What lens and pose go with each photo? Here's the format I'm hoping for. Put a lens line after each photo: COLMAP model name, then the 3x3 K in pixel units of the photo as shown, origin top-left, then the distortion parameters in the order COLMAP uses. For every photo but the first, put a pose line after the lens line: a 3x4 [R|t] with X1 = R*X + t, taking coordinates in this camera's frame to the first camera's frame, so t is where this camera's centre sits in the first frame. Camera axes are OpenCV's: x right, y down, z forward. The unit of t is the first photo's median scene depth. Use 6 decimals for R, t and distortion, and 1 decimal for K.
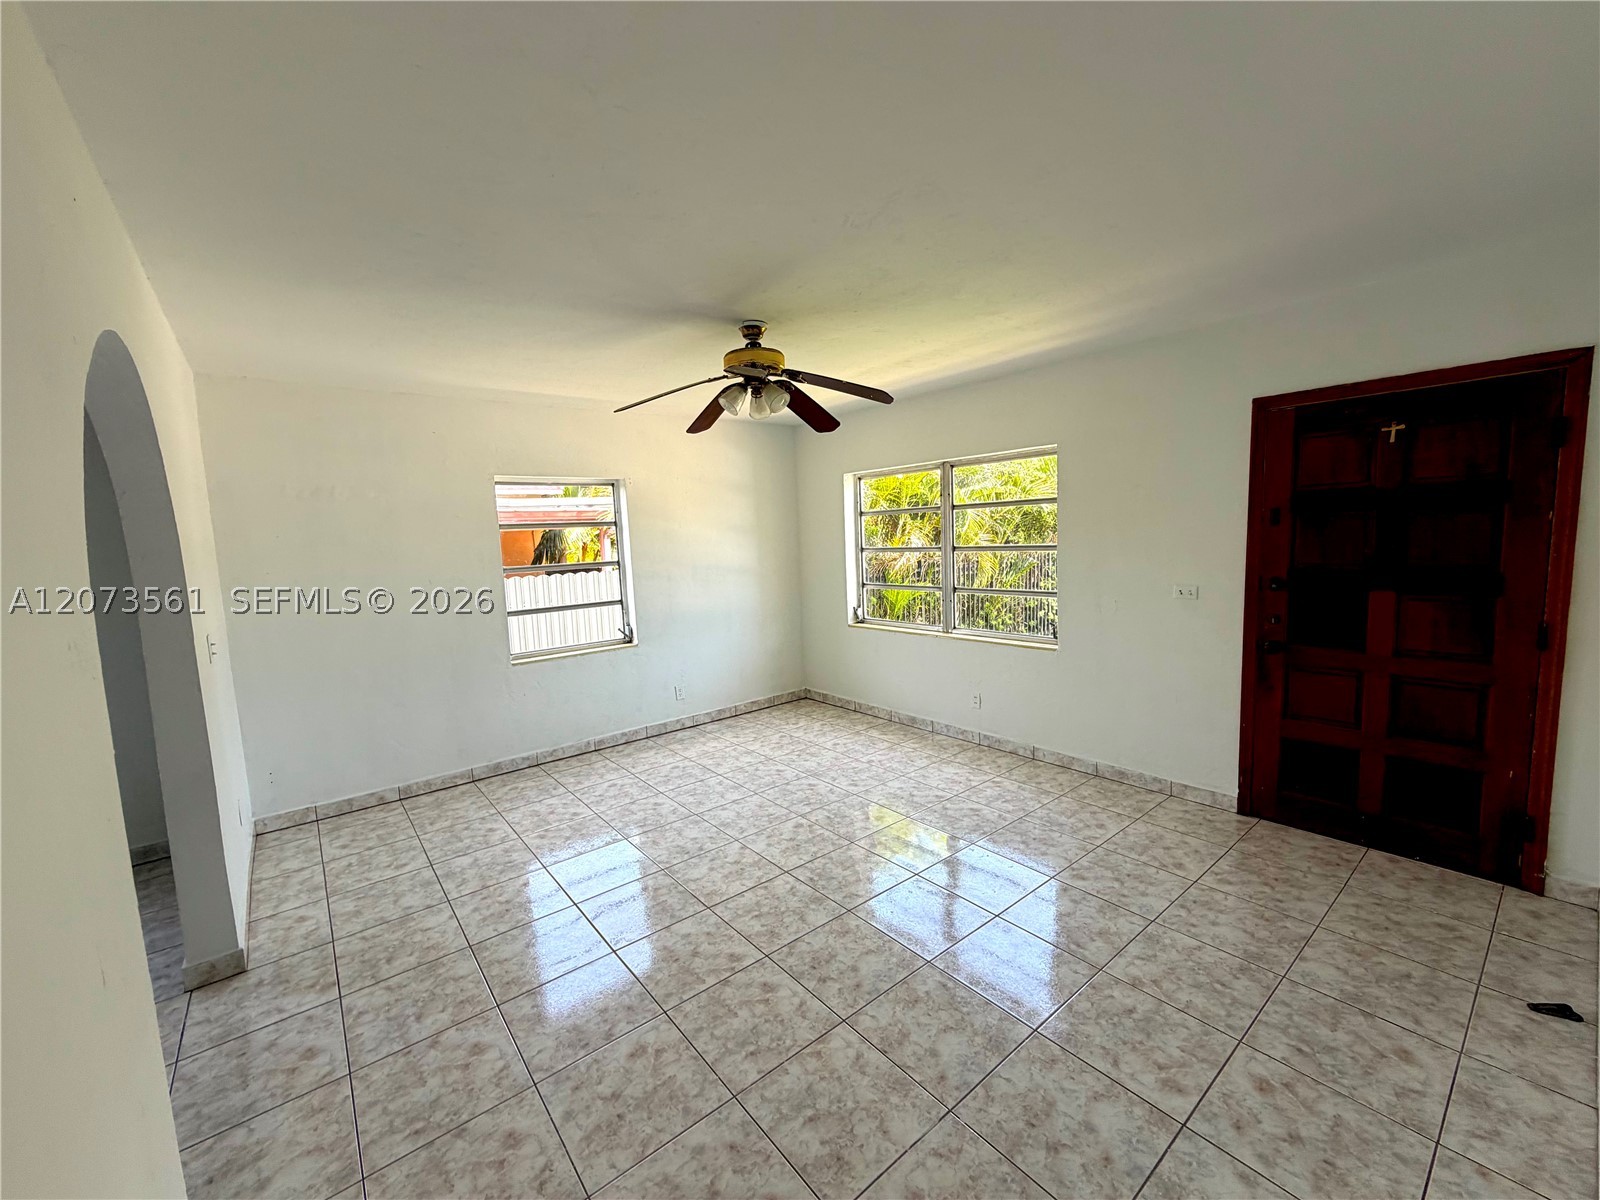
lens RADIAL K [[640.5, 0, 793.4], [0, 640.5, 596.3], [0, 0, 1]] dist [-0.000262, 0.000234]
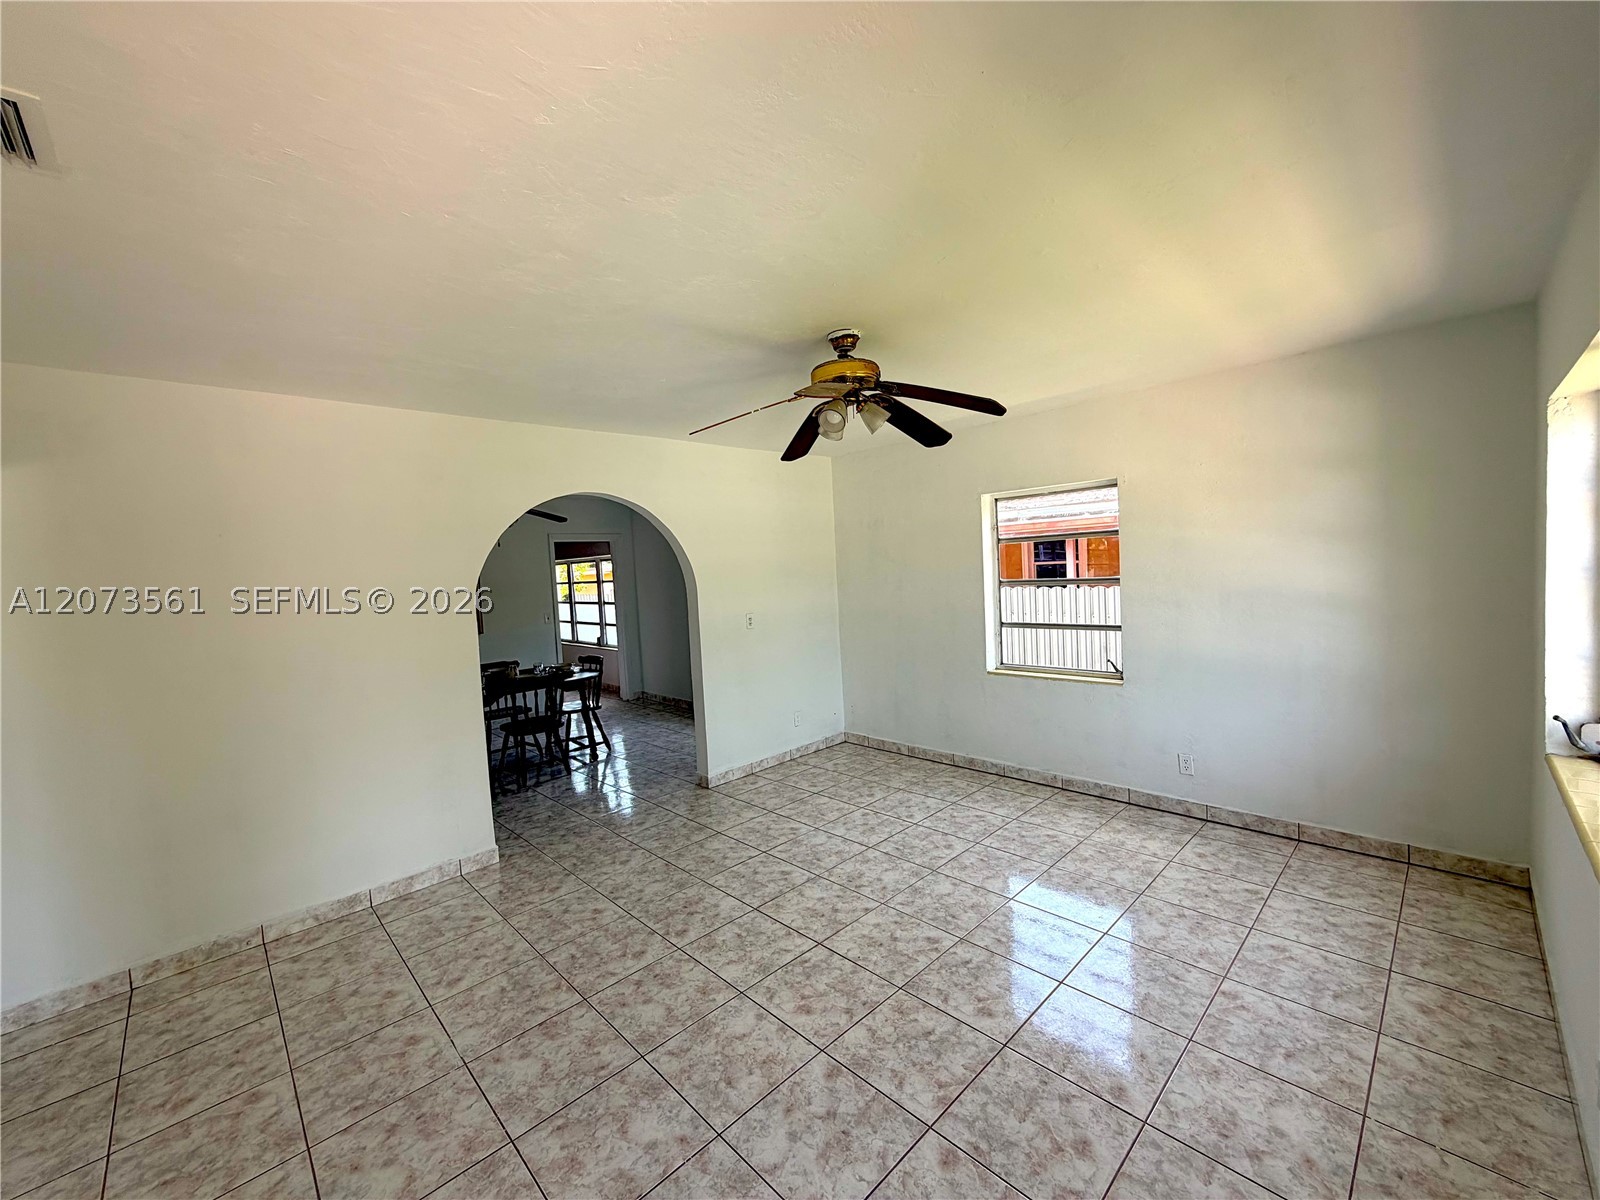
lens RADIAL K [[640.5, 0, 792.2], [0, 640.5, 616.8], [0, 0, 1]] dist [-0.000262, 0.000234]
pose [[0.088986, 0.115487, -0.989315, 0.578263], [-0.049573, 0.992538, 0.111404, -0.087384], [0.994798, 0.039130, 0.094047, 0.602212]]
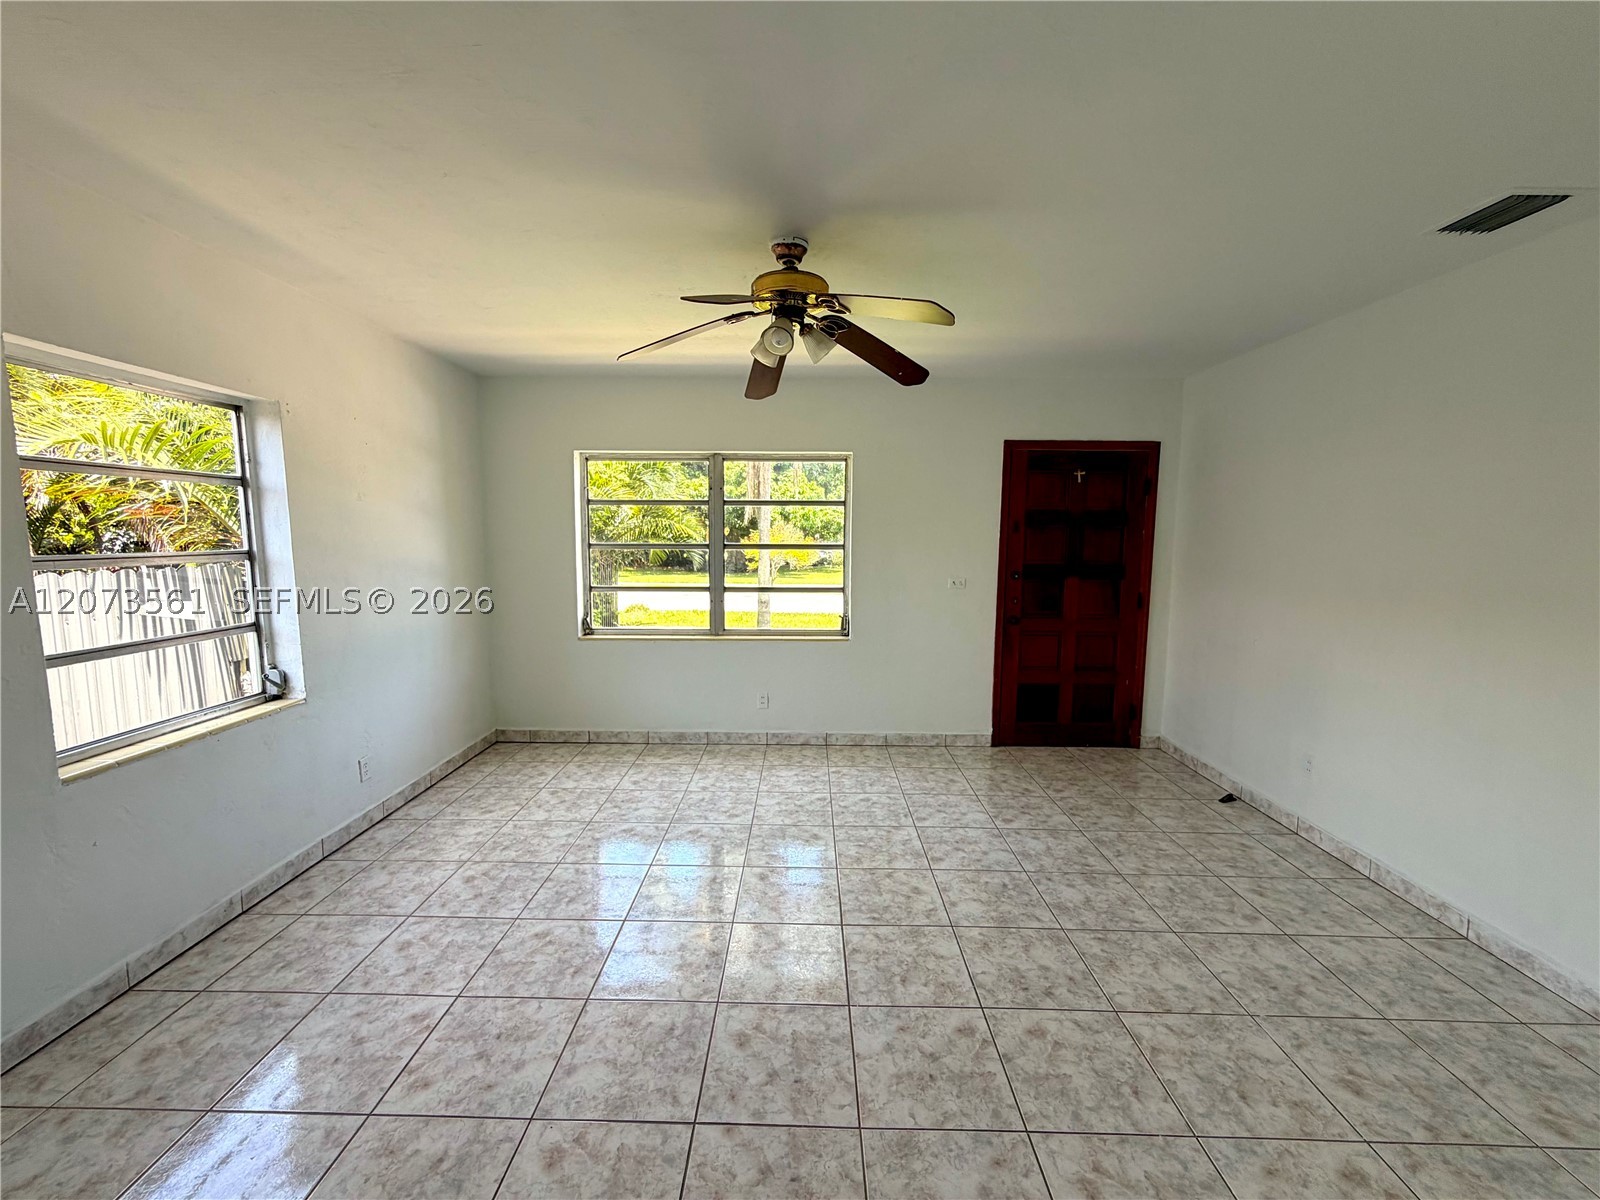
lens RADIAL K [[640.5, 0, 792.0], [0, 640.5, 599.1], [0, 0, 1]] dist [-0.000262, 0.000234]
pose [[0.637753, -0.032833, 0.769541, -0.471765], [0.043079, 0.999048, 0.006923, 0.001837], [-0.769036, 0.028736, 0.638560, 0.358436]]
